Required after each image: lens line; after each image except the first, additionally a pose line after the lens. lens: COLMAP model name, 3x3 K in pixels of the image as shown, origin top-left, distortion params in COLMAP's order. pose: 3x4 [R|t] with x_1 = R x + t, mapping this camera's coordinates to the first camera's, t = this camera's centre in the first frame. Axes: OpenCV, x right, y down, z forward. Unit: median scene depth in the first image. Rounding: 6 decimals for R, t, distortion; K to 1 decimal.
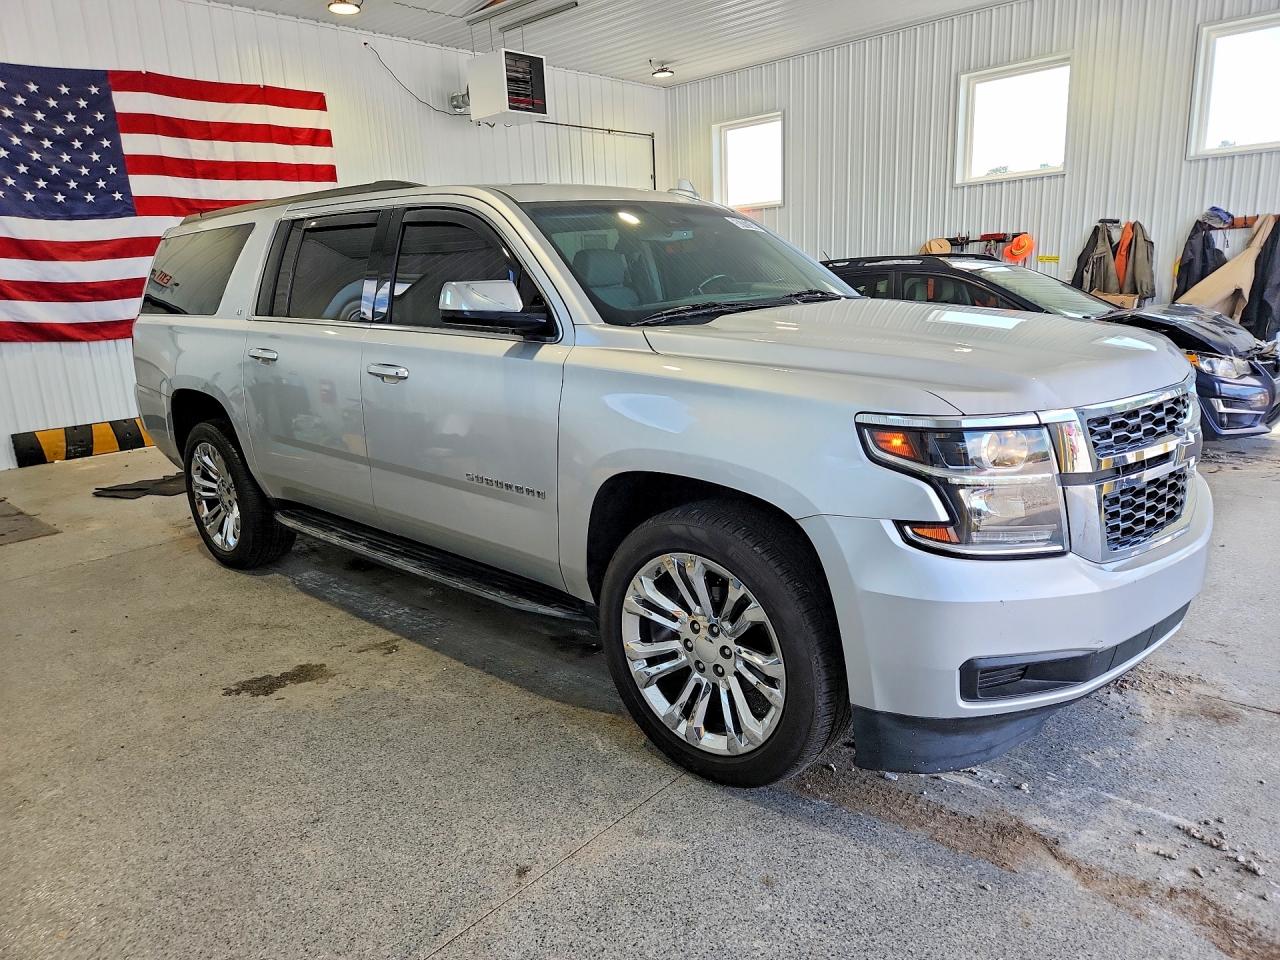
lens RADIAL K [[841.1, 0, 640.0], [0, 841.1, 480.0], [0, 0, 1]] dist [-0.002658, -0.001509]
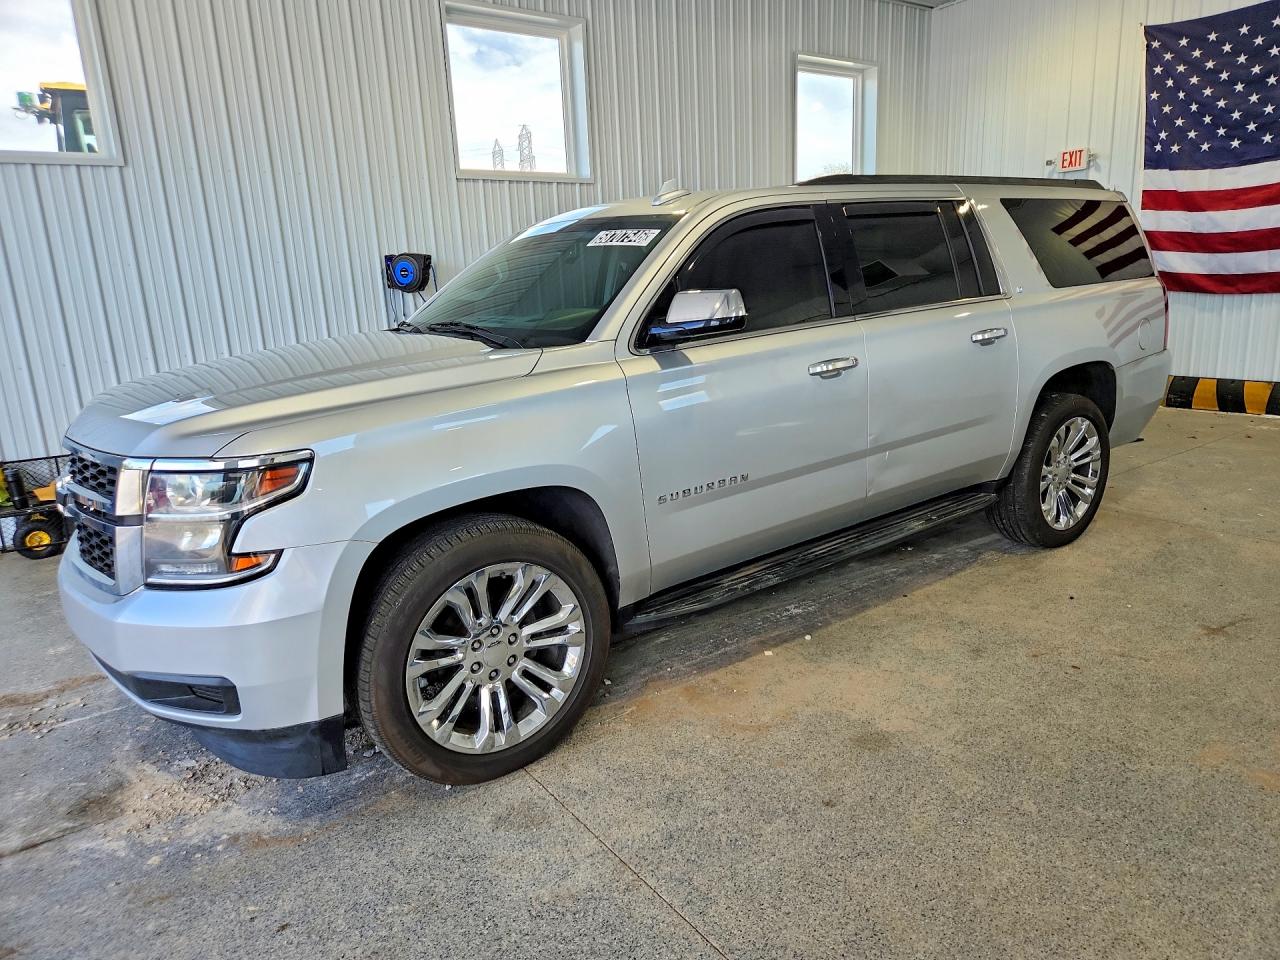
lens RADIAL K [[841.1, 0, 640.0], [0, 841.1, 480.0], [0, 0, 1]] dist [-0.002658, -0.001509]
pose [[-0.172506, 0.275185, -0.945788, 0.450937], [-0.172250, 0.936960, 0.304034, -0.150418], [0.969831, 0.215359, -0.114231, 0.533917]]
